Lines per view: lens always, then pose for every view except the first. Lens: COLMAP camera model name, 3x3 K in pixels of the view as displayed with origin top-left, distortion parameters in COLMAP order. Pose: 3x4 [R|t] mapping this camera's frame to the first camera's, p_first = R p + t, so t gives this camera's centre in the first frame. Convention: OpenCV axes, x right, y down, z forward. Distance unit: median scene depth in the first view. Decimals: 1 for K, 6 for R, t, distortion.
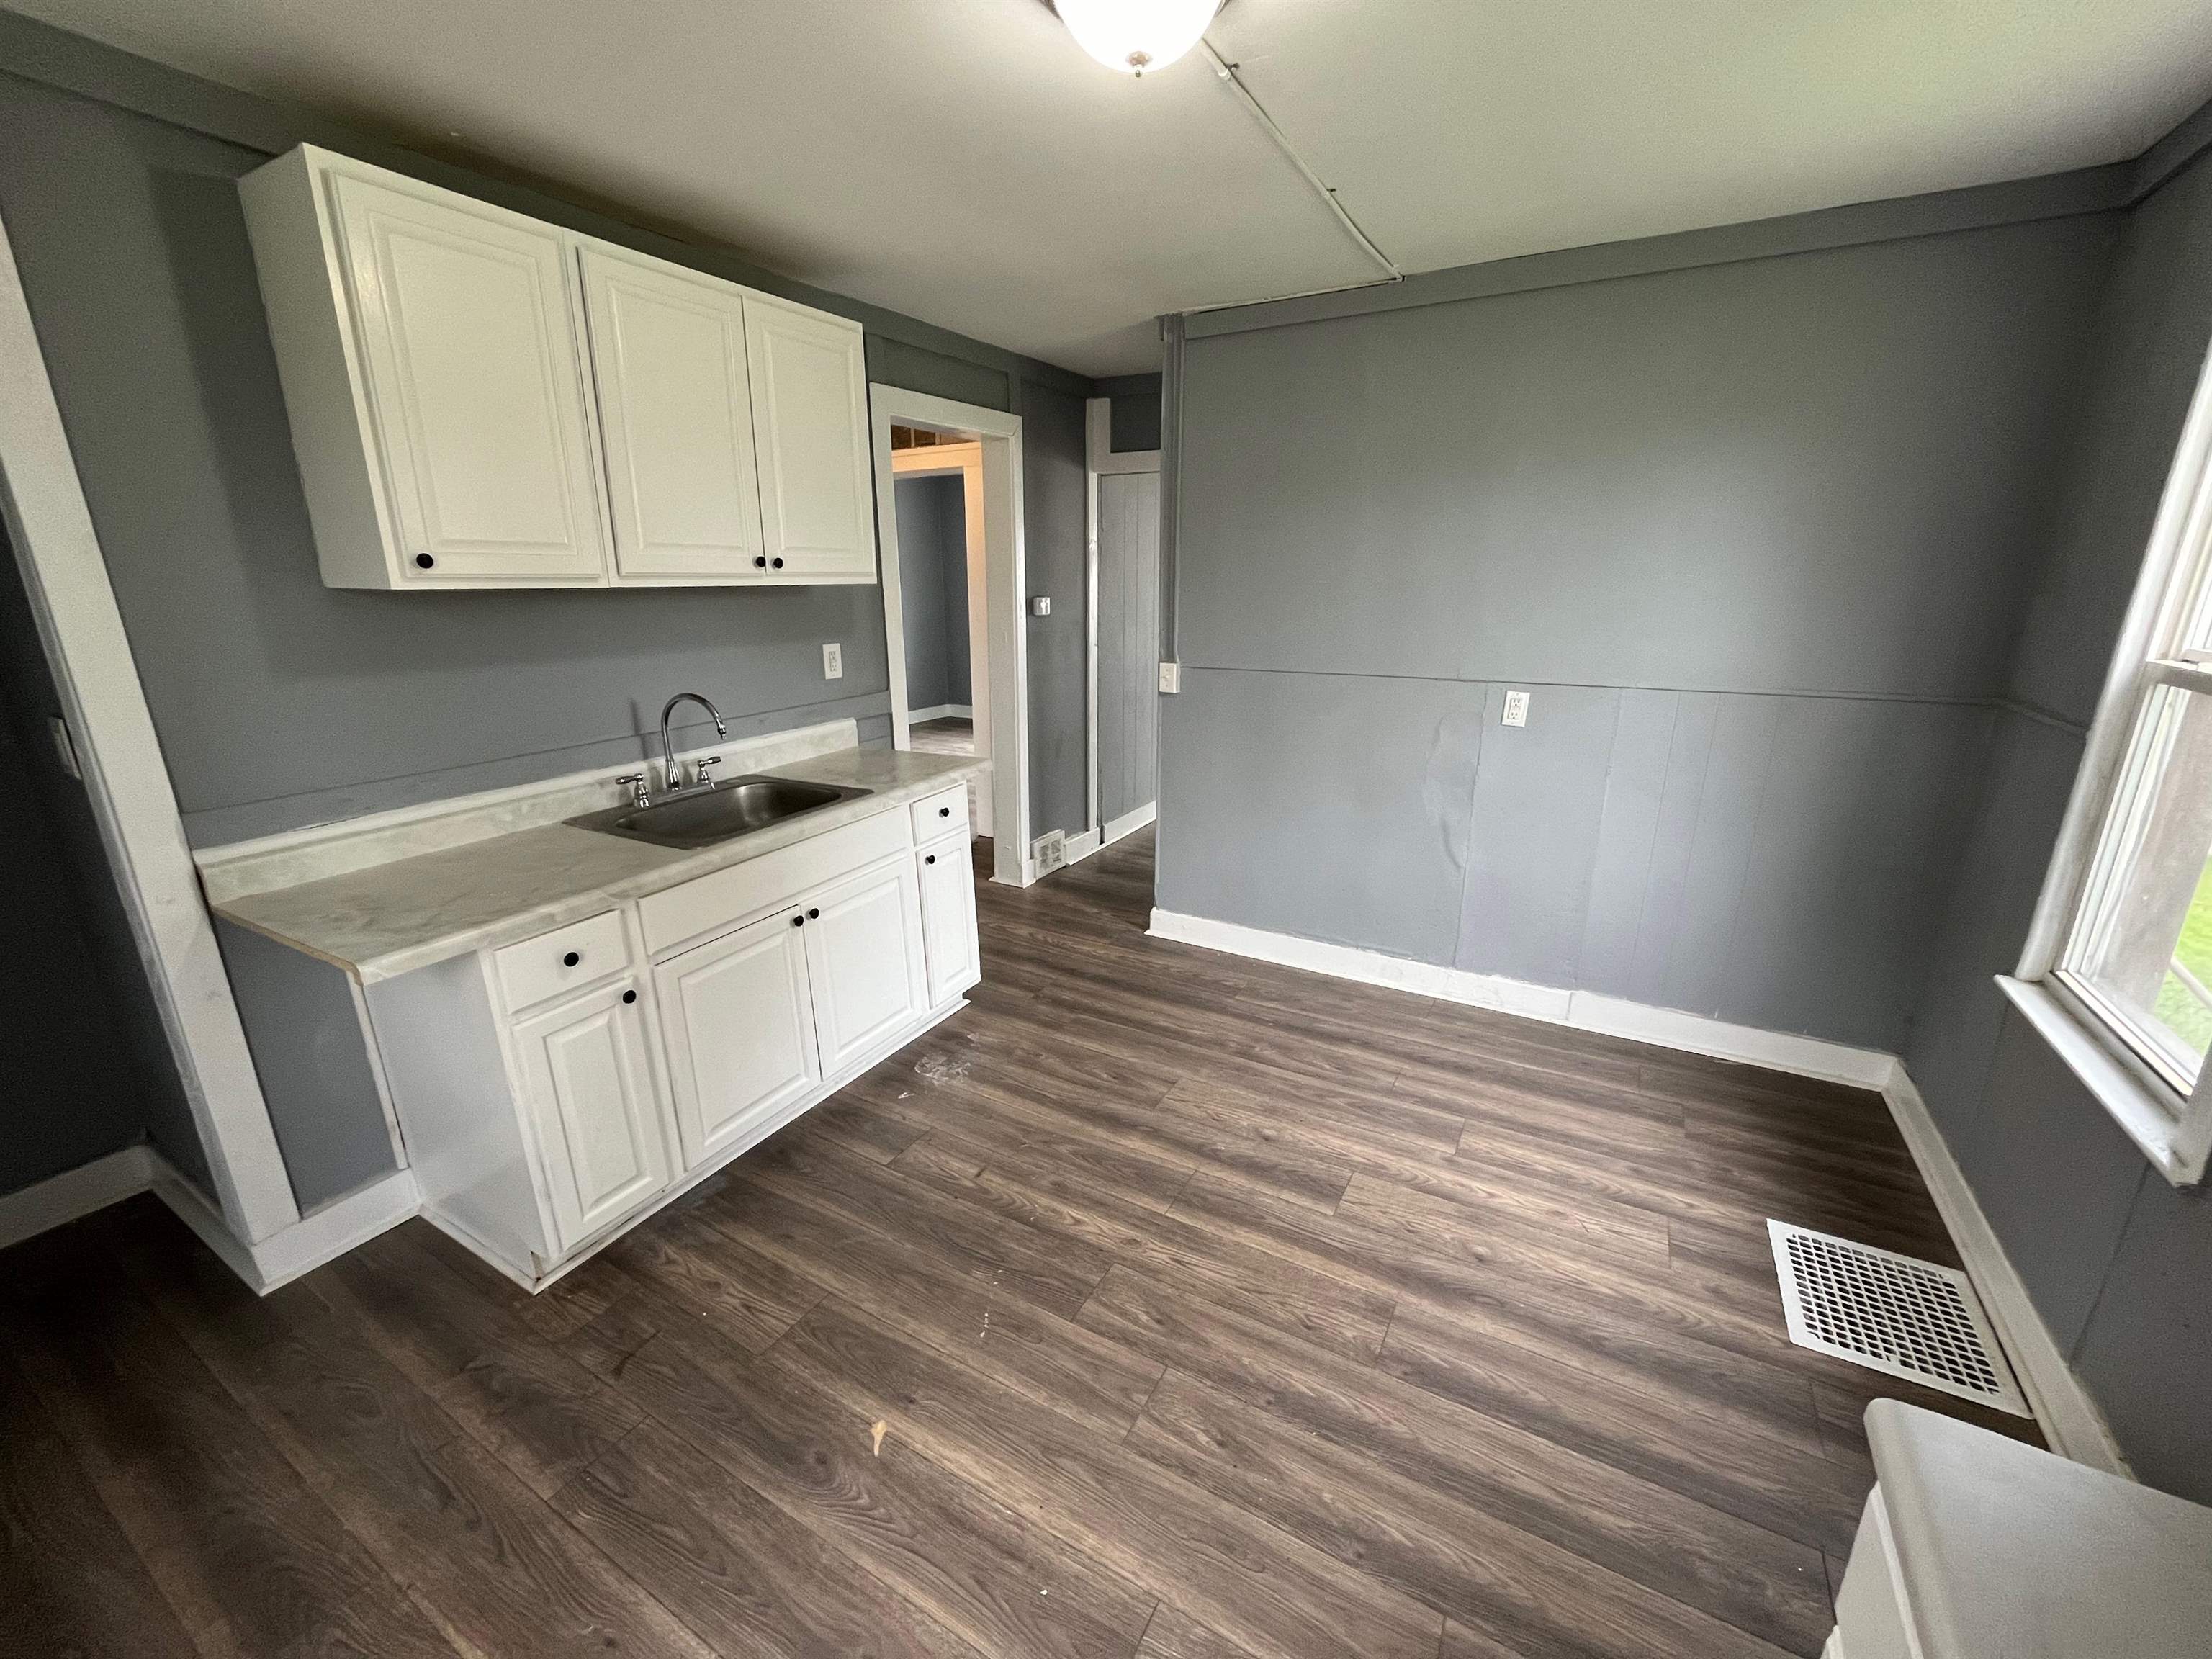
lens RADIAL K [[891.9, 0, 1093.0], [0, 891.9, 820.1], [0, 0, 1]] dist [-0.003625, -0.000481]
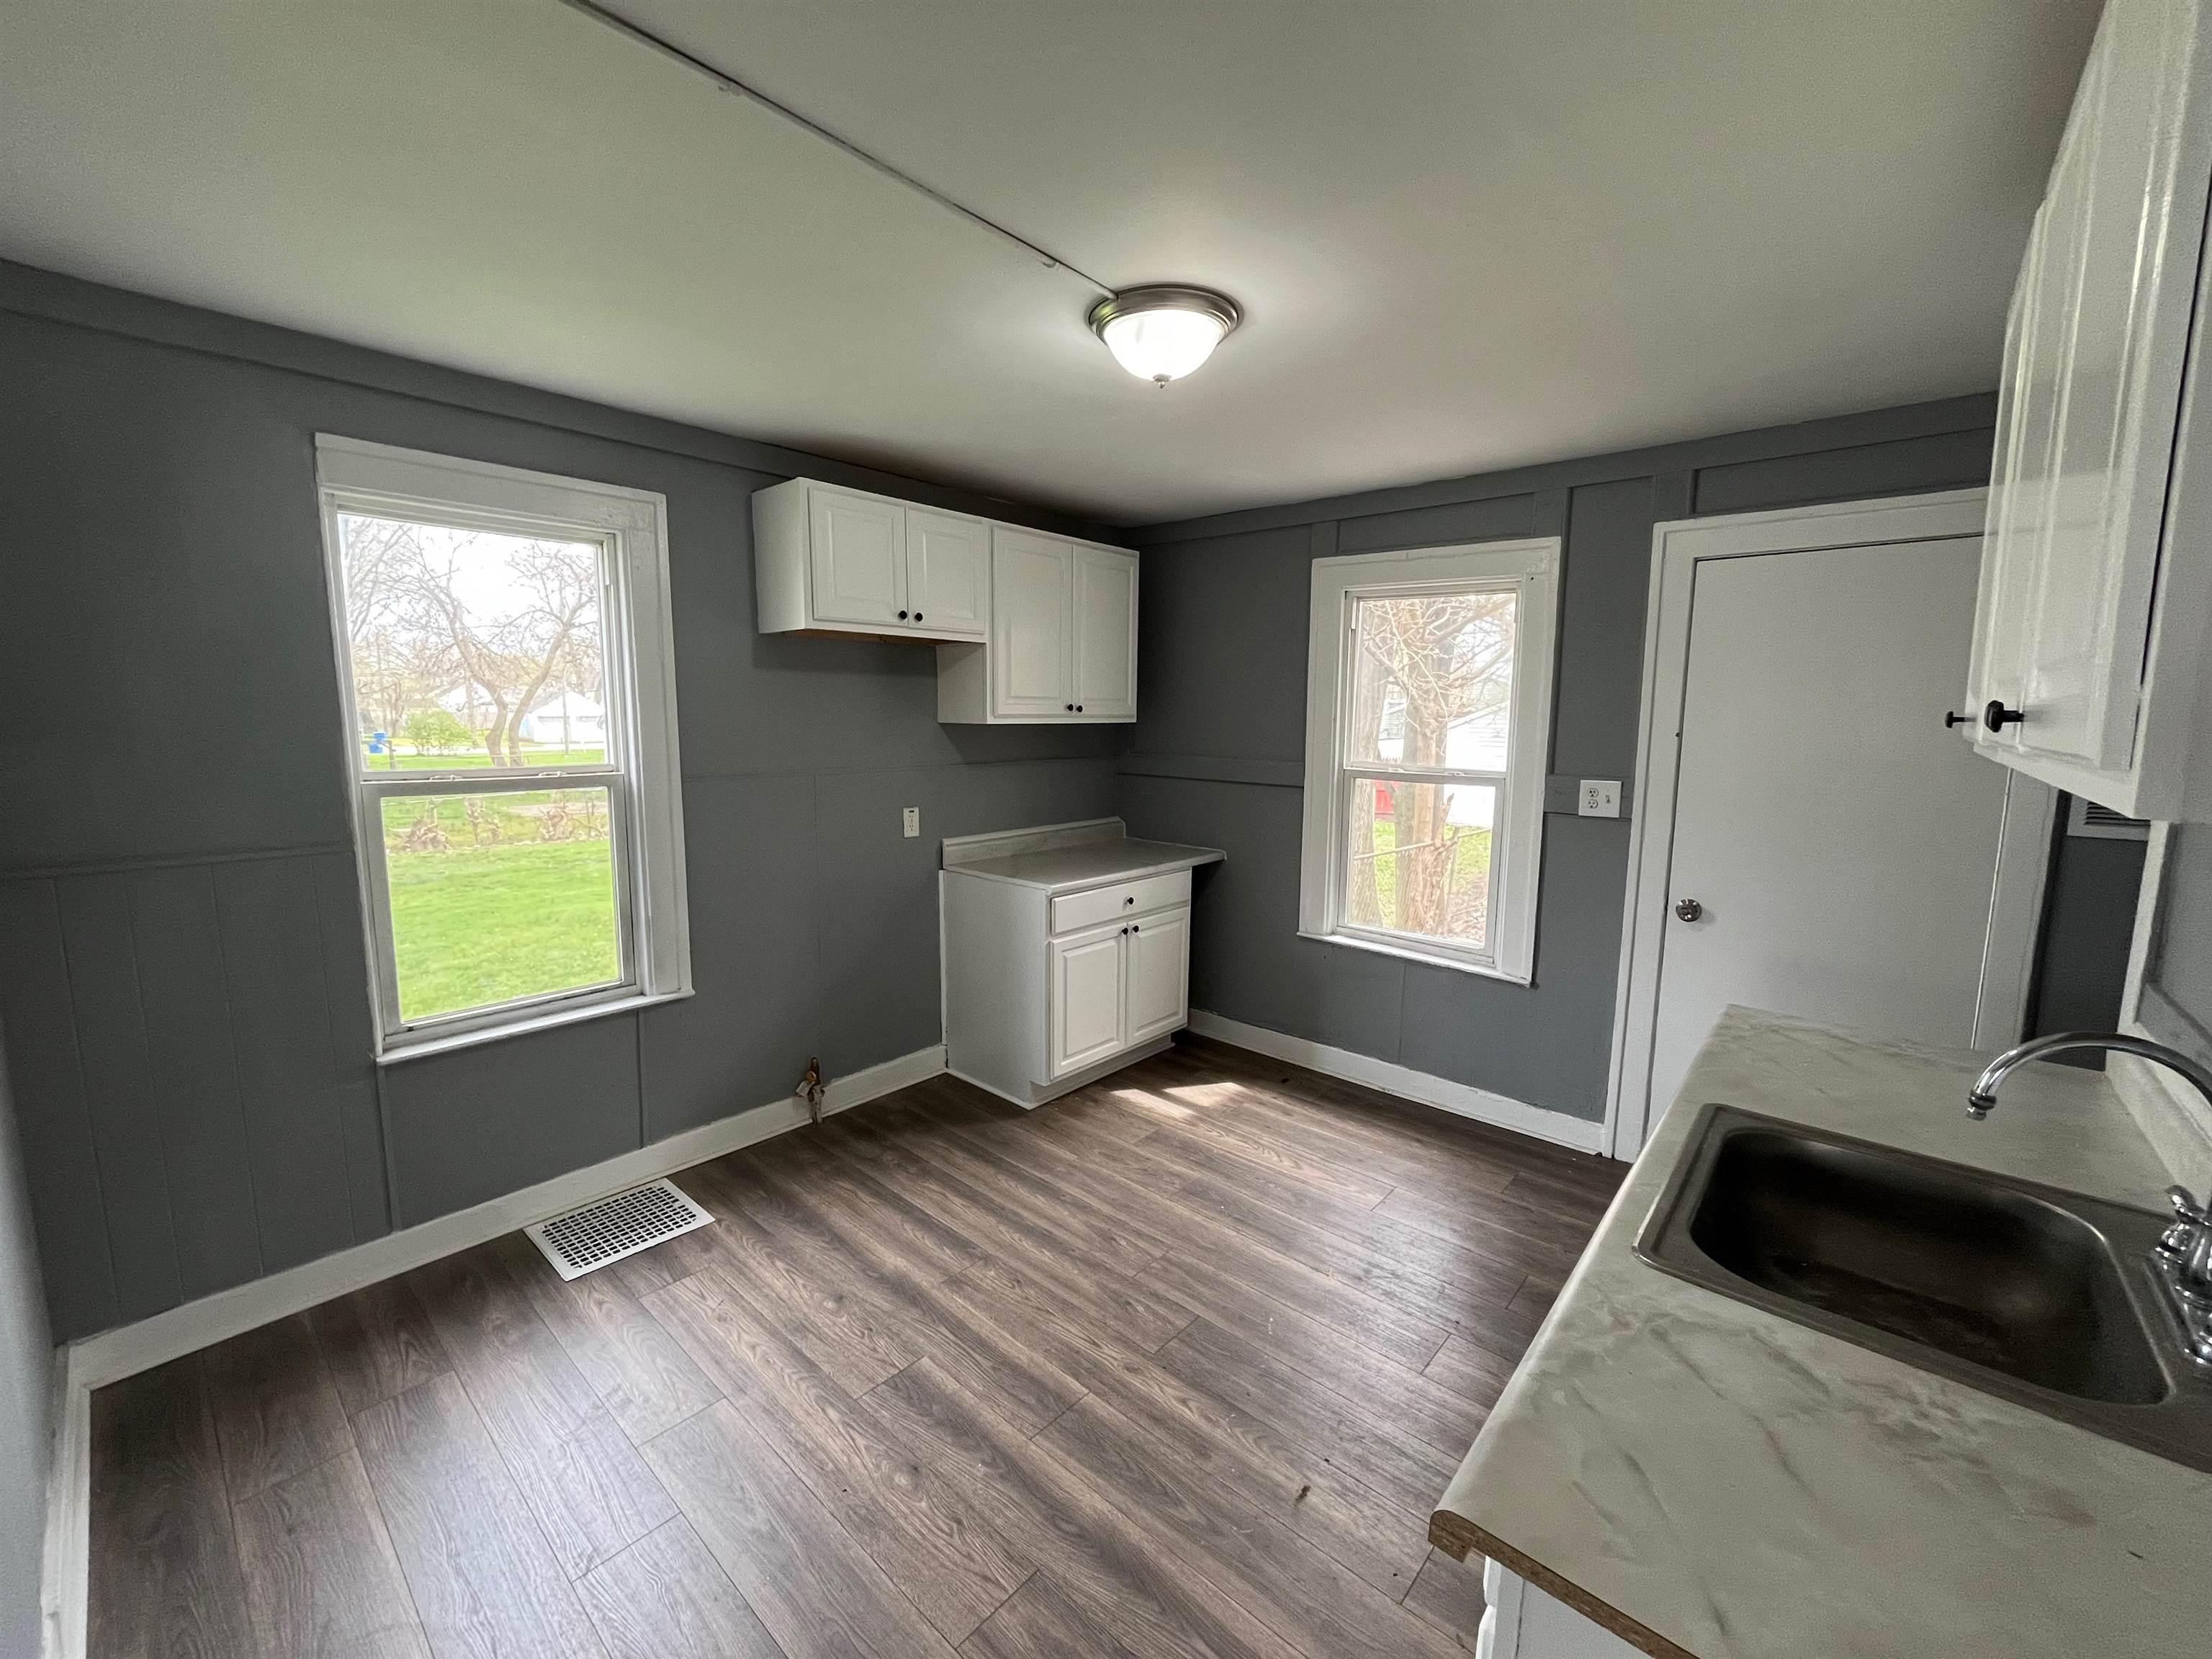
lens RADIAL K [[891.9, 0, 1101.0], [0, 891.9, 827.1], [0, 0, 1]] dist [-0.003625, -0.000481]
pose [[-0.980939, -0.032118, 0.191642, -0.099910], [0.044668, 0.922563, 0.383252, -0.505936], [-0.189111, 0.384507, -0.903544, 1.777055]]
